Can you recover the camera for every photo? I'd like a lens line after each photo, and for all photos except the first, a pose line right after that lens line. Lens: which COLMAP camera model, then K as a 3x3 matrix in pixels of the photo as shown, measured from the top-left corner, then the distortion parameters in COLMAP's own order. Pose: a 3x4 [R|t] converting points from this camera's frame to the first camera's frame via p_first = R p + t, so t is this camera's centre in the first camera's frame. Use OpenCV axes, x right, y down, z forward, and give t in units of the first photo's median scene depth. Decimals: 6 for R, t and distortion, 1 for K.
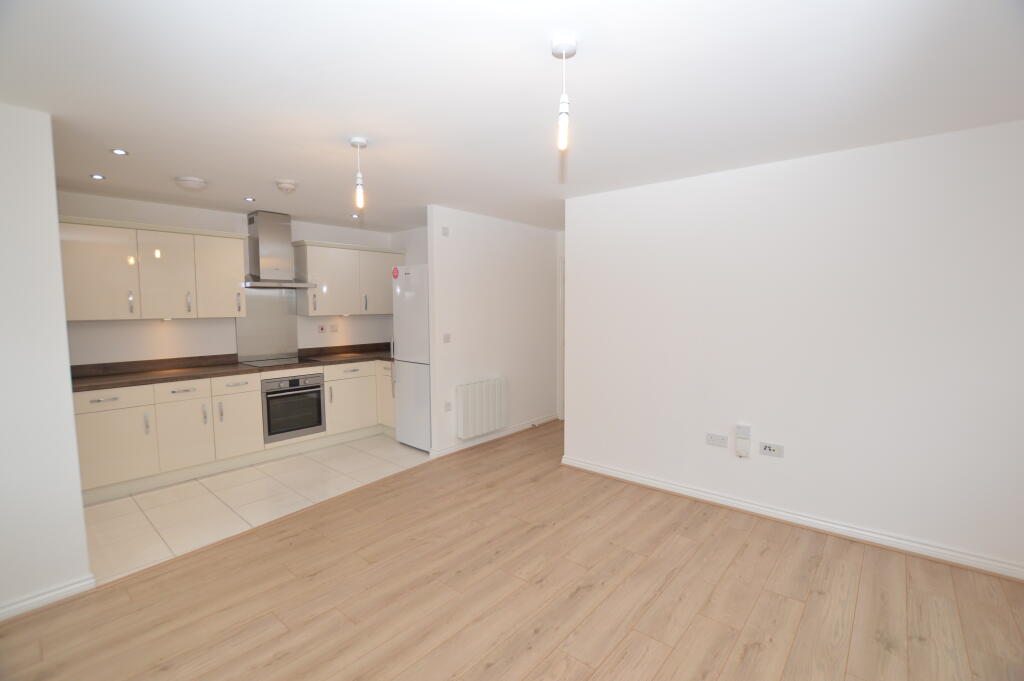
lens RADIAL K [[456.9, 0, 511.8], [0, 456.9, 342.9], [0, 0, 1]] dist [-0.028781, 0.000627]
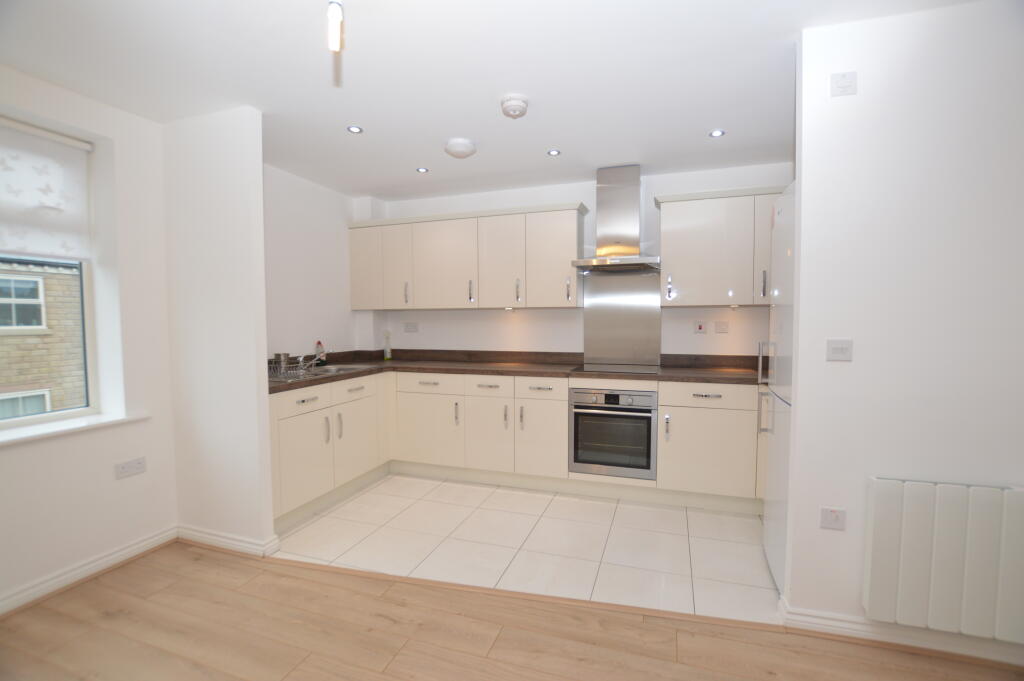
lens RADIAL K [[456.9, 0, 511.8], [0, 456.9, 342.9], [0, 0, 1]] dist [-0.028781, 0.000627]
pose [[0.371831, 0.049648, -0.926972, 0.127051], [-0.072475, 0.997073, 0.024331, -0.005830], [0.925467, 0.058135, 0.374341, 0.639525]]
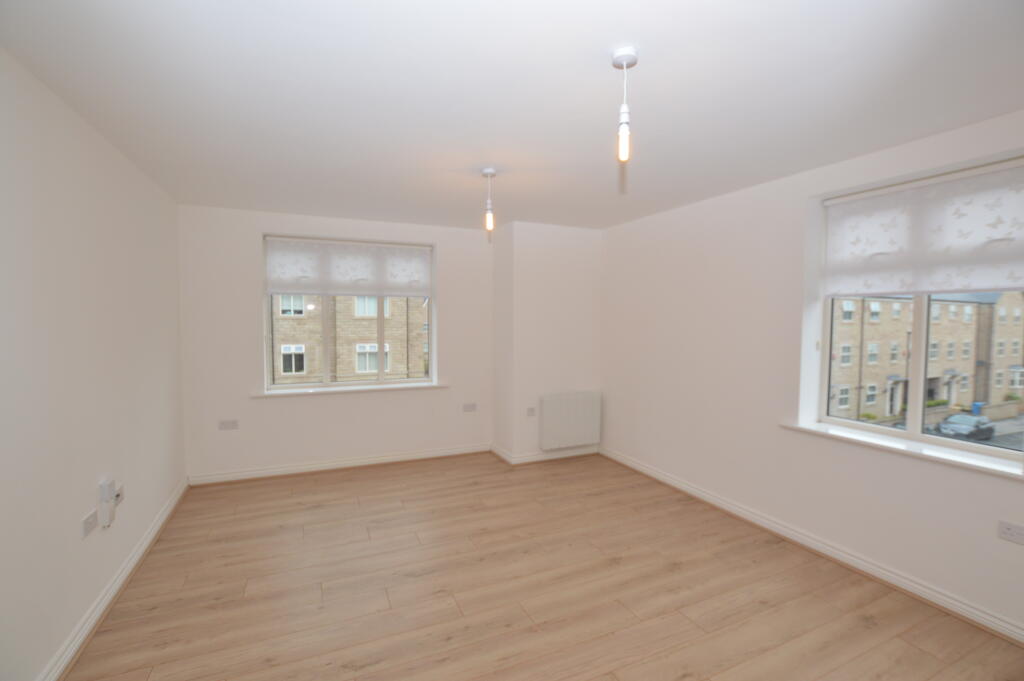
lens RADIAL K [[456.9, 0, 511.8], [0, 456.9, 342.9], [0, 0, 1]] dist [-0.028781, 0.000627]
pose [[-0.905026, -0.019516, 0.424909, -0.296413], [0.035962, 0.991860, 0.122151, -0.081012], [-0.423834, 0.125830, -0.896957, 1.054885]]
